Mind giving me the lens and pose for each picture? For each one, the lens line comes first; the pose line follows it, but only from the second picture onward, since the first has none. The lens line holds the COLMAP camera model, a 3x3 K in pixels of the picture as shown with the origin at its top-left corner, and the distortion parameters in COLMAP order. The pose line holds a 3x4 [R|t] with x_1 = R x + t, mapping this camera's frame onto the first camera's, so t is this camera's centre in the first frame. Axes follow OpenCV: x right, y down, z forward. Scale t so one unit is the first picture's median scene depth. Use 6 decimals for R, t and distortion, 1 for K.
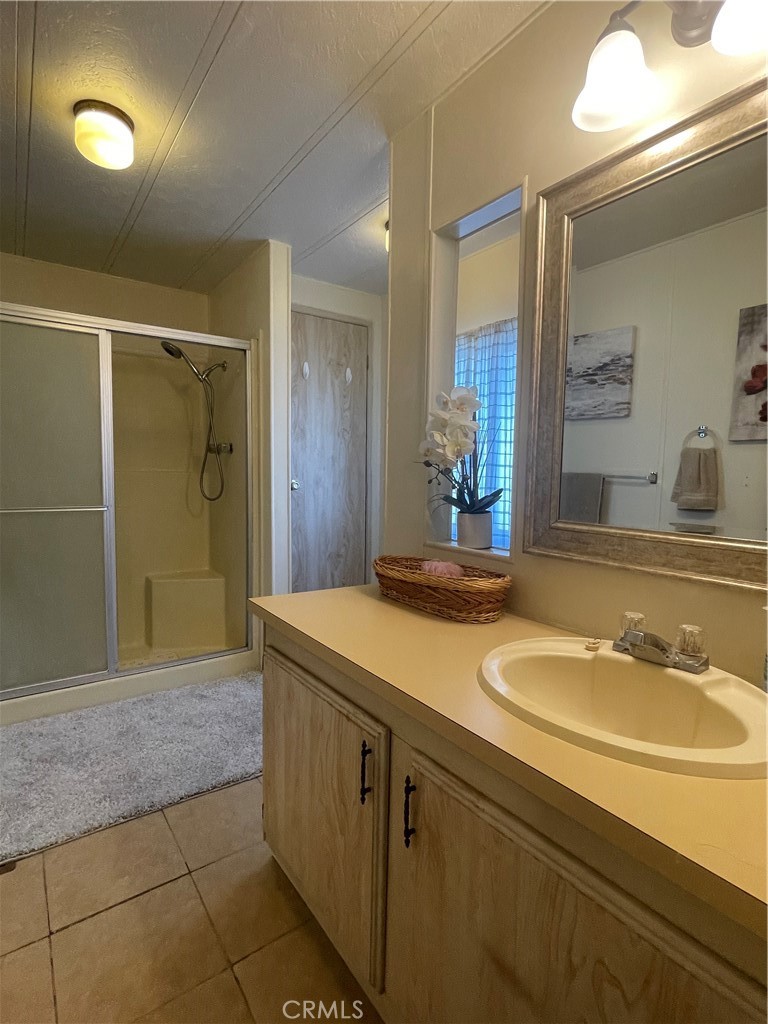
lens RADIAL K [[505.4, 0, 396.5], [0, 505.4, 508.6], [0, 0, 1]] dist [-0.027526, -0.000358]
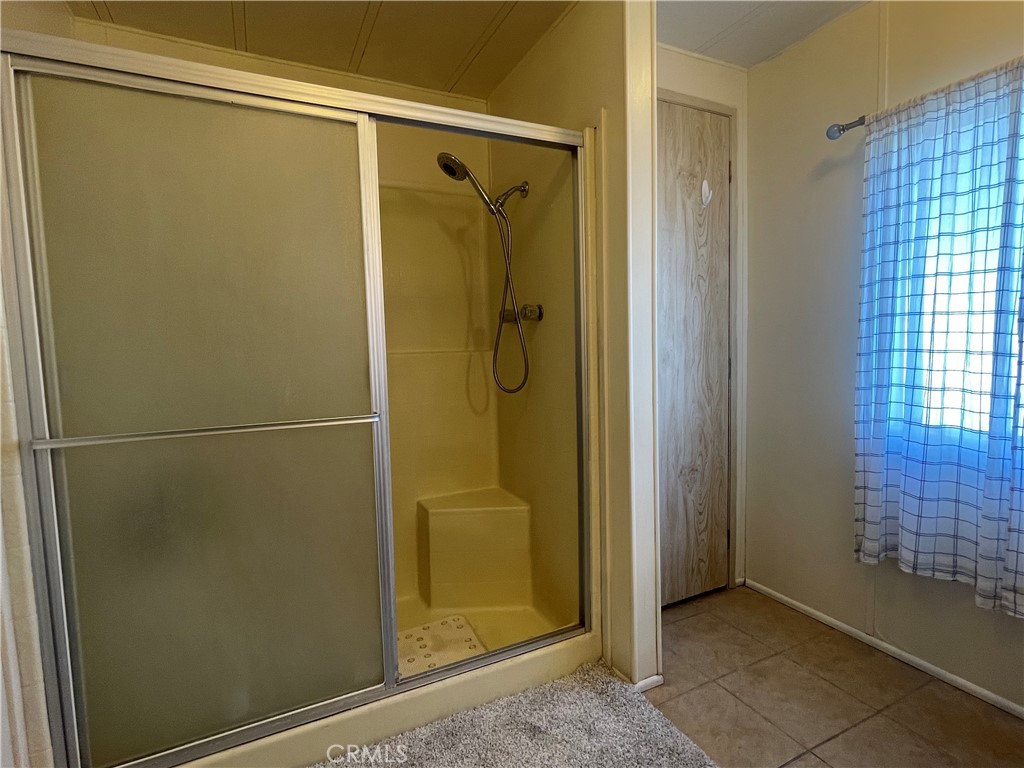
lens RADIAL K [[505.4, 0, 512.0], [0, 505.4, 384.0], [0, 0, 1]] dist [-0.027526, -0.000358]
pose [[0.979822, -0.029036, -0.197753, -0.226040], [0.029453, 0.999566, -0.000832, -0.026677], [0.197691, -0.005010, 0.980252, 0.332888]]
